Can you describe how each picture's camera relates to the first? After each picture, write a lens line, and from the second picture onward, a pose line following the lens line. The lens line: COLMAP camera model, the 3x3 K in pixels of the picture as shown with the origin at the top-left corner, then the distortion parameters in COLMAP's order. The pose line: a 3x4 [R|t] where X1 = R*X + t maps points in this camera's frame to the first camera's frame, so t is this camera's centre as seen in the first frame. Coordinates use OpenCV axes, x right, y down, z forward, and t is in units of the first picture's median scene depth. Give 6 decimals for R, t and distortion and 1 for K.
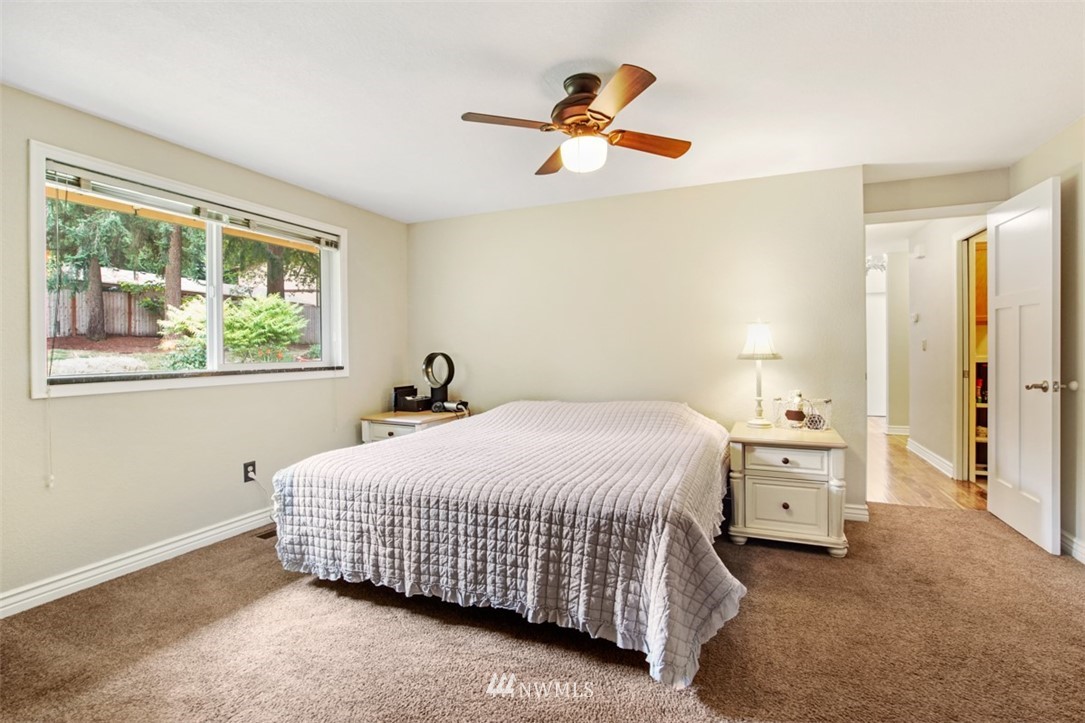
lens RADIAL K [[497.3, 0, 535.9], [0, 497.3, 352.5], [0, 0, 1]] dist [-0.046595, 0.012136]
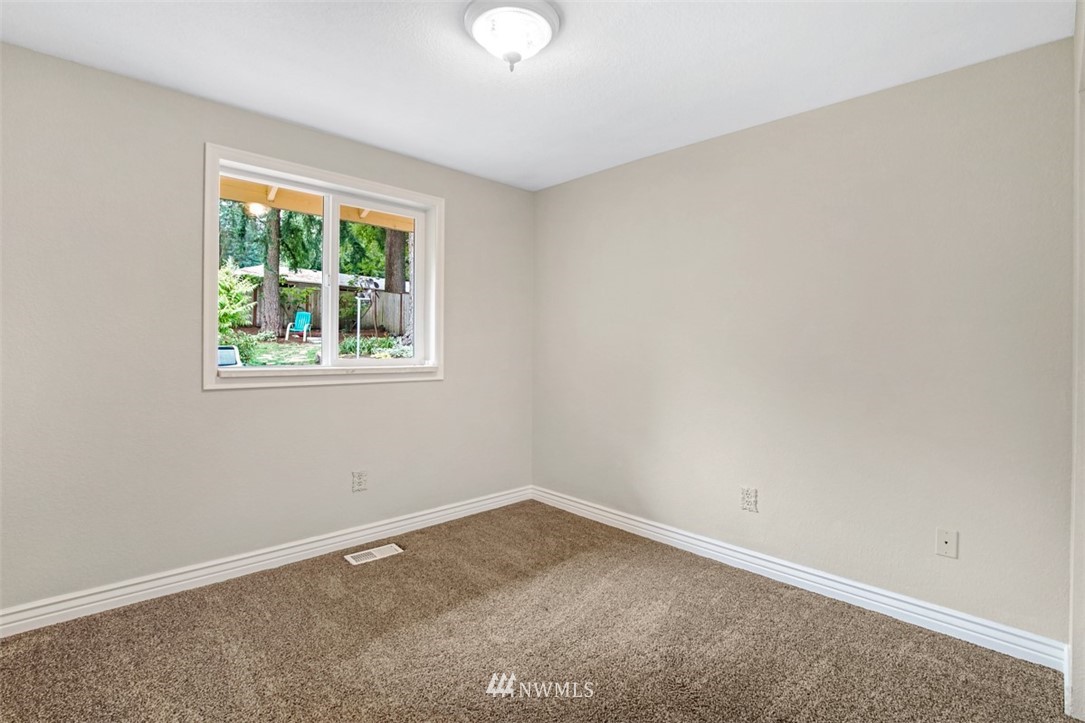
lens RADIAL K [[524.4, 0, 542.5], [0, 524.4, 361.5], [0, 0, 1]] dist [-0.001167, -0.000304]
pose [[0.913609, 0.030261, -0.405465, 0.105450], [-0.024480, 0.999511, 0.019436, -0.005734], [0.405855, -0.007831, 0.913904, 0.255059]]
